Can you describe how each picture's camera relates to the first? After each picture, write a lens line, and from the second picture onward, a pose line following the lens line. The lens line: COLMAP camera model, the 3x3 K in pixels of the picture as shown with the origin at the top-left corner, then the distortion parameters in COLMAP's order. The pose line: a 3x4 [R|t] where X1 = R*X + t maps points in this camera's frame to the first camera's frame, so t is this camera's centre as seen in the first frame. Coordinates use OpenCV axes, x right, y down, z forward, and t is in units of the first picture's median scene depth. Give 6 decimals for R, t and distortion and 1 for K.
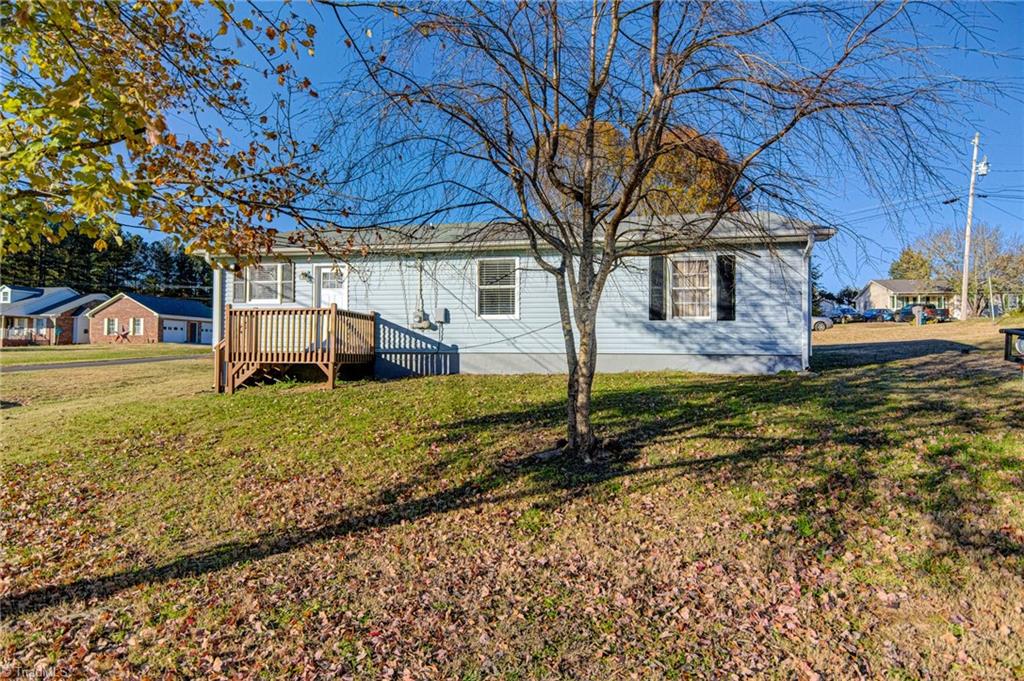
lens RADIAL K [[538.9, 0, 510.3], [0, 538.9, 342.0], [0, 0, 1]] dist [0.021329, -0.018667]
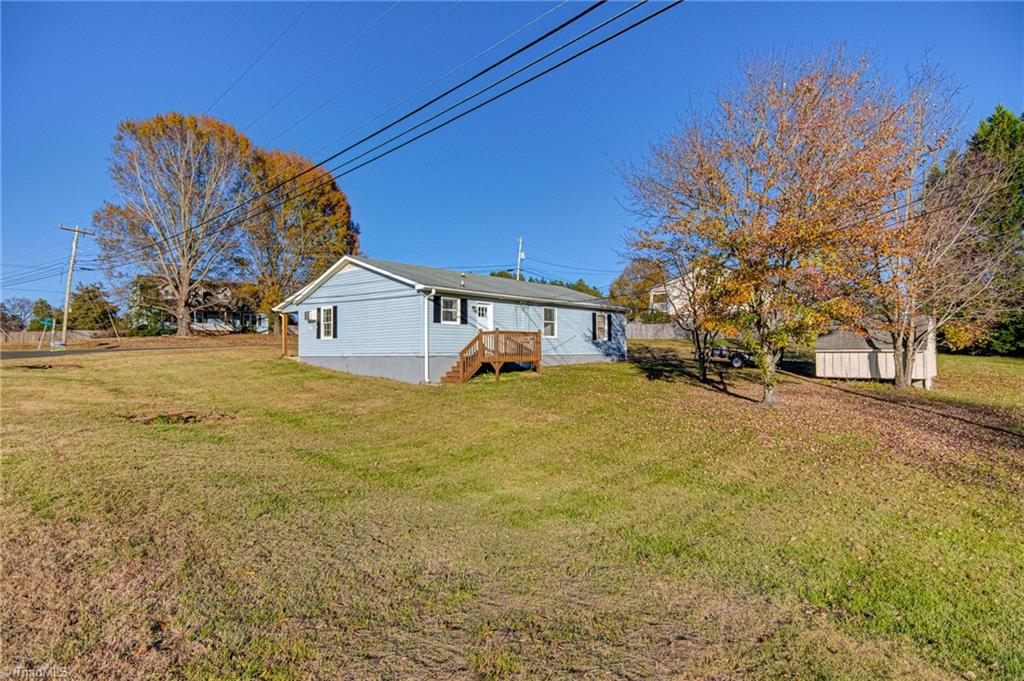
lens RADIAL K [[538.9, 0, 511.9], [0, 538.9, 342.1], [0, 0, 1]] dist [0.021329, -0.018667]
pose [[0.545598, 0.008637, 0.838003, -1.918597], [-0.001838, 0.999957, -0.009110, -0.007192], [-0.838045, 0.003431, 0.545590, 0.020494]]
